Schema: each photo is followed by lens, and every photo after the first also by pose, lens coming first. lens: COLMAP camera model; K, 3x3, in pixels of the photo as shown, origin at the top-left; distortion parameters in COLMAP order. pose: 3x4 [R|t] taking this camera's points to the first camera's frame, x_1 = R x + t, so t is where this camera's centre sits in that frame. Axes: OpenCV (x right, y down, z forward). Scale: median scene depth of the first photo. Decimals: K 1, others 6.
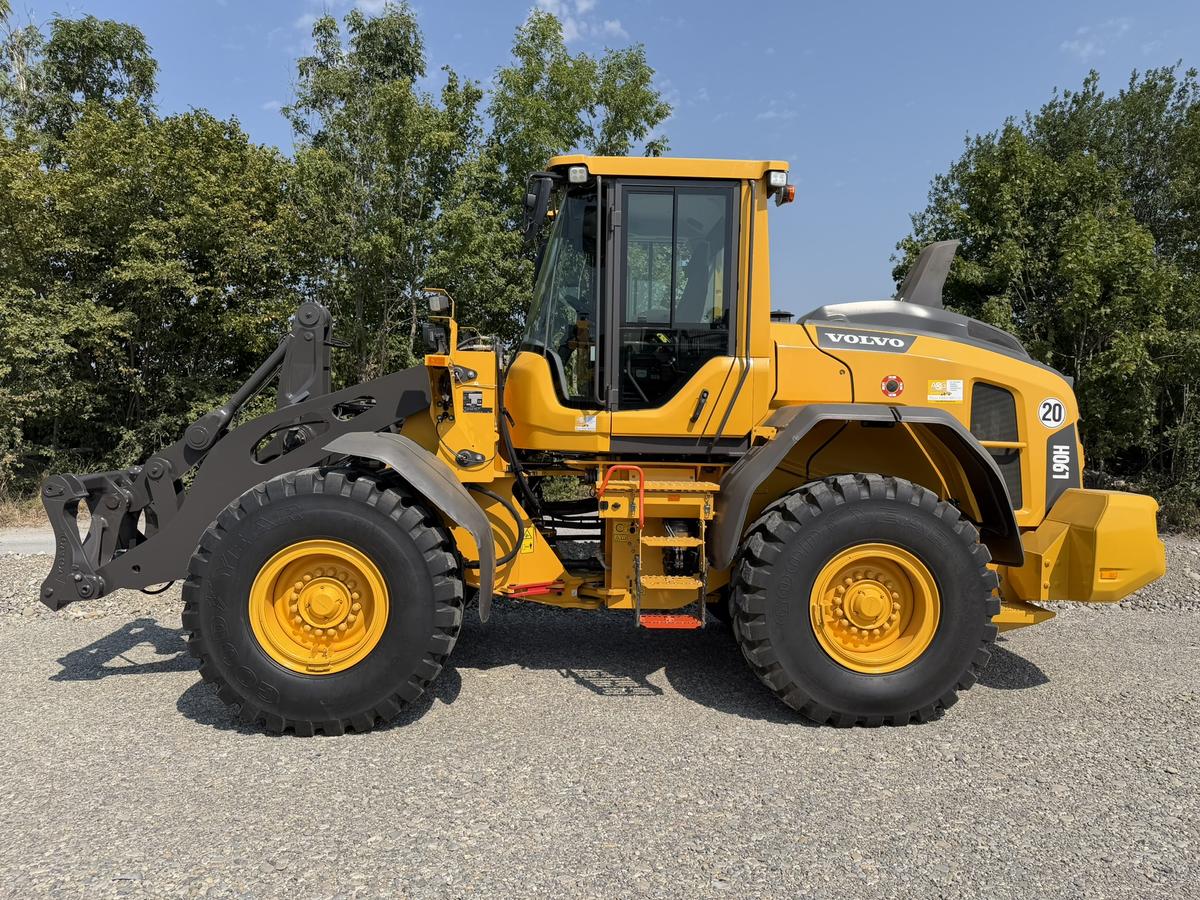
lens RADIAL K [[861.2, 0, 605.1], [0, 861.2, 461.3], [0, 0, 1]] dist [0.036372, -0.039526]
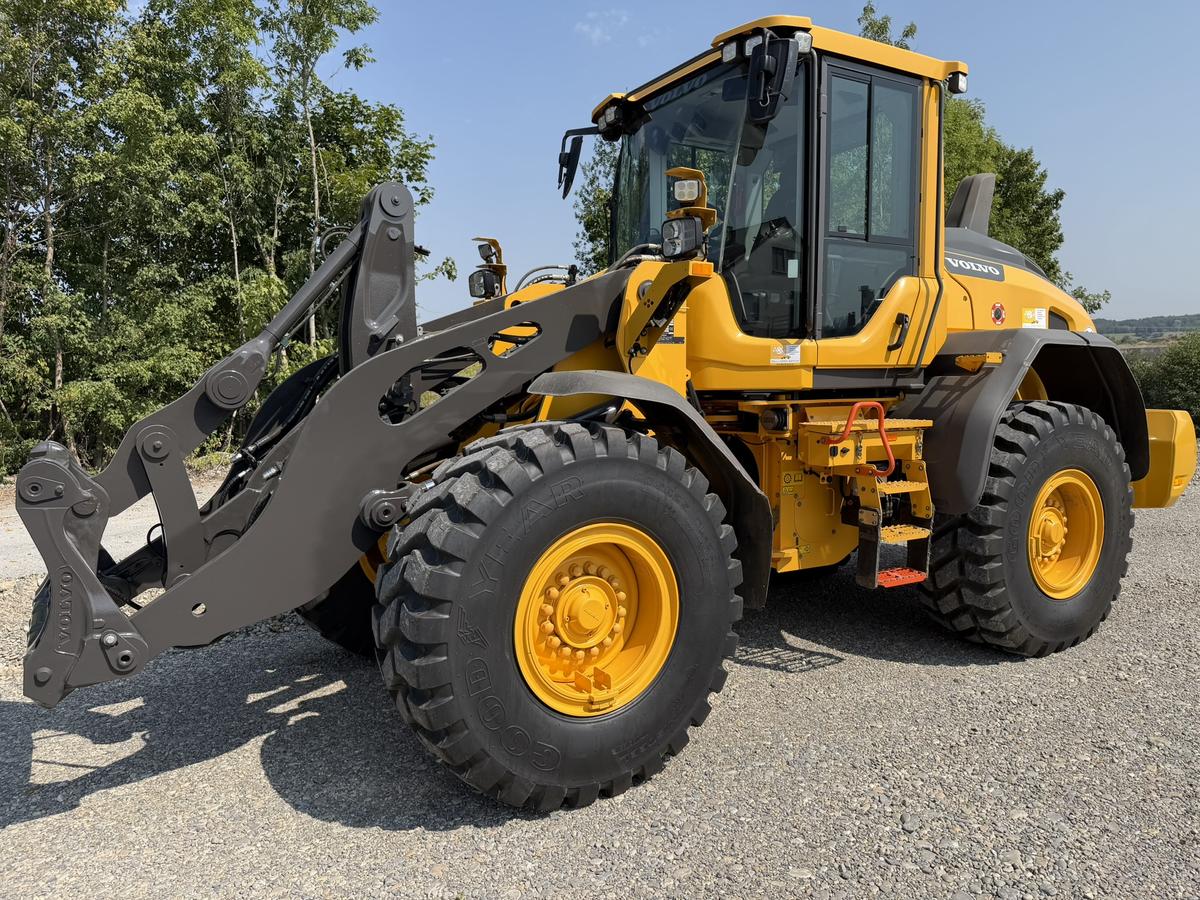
lens RADIAL K [[861.2, 0, 599.6], [0, 861.2, 459.6], [0, 0, 1]] dist [0.036372, -0.039526]
pose [[0.879245, -0.071060, 0.471040, -0.584127], [0.046988, 0.996926, 0.062687, -0.004016], [-0.474047, -0.032984, 0.879882, 0.353274]]
